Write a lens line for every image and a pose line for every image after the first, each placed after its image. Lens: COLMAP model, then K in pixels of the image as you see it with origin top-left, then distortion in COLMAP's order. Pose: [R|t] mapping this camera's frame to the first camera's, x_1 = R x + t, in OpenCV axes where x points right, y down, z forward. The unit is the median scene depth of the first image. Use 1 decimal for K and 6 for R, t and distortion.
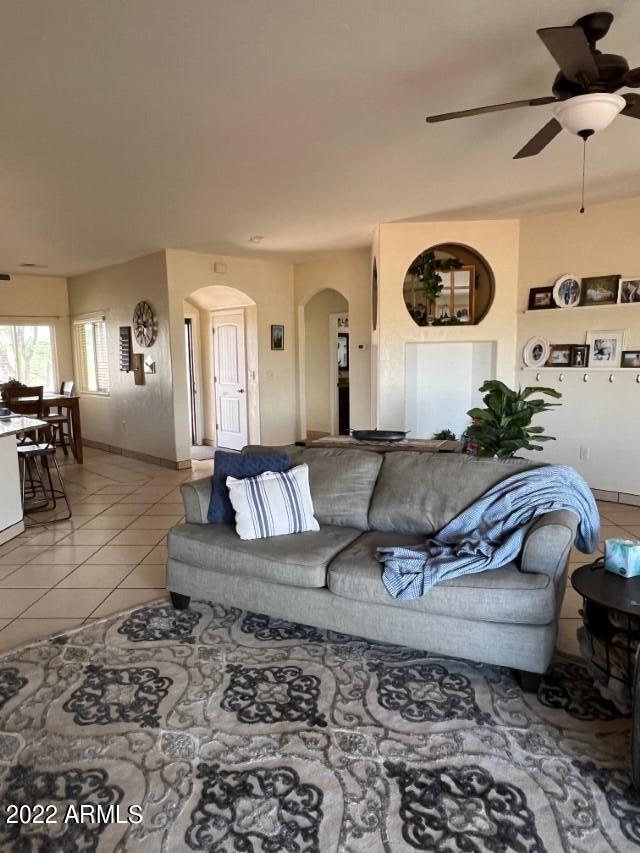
lens RADIAL K [[572.4, 0, 319.4], [0, 572.4, 427.3], [0, 0, 1]] dist [-0.001499, -0.003027]
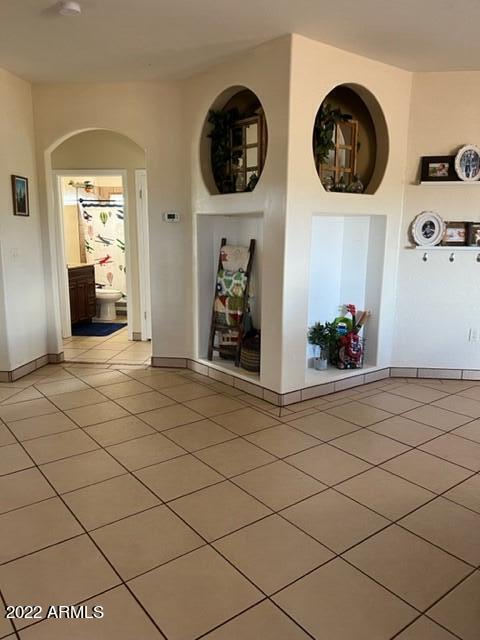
lens RADIAL K [[491.2, 0, 240.4], [0, 491.2, 318.9], [0, 0, 1]] dist [0.051825, -0.057037]
pose [[0.768574, -0.089483, 0.633472, -0.361845], [0.057925, 0.995836, 0.070391, -0.063694], [-0.637133, -0.017407, 0.770557, 0.594010]]
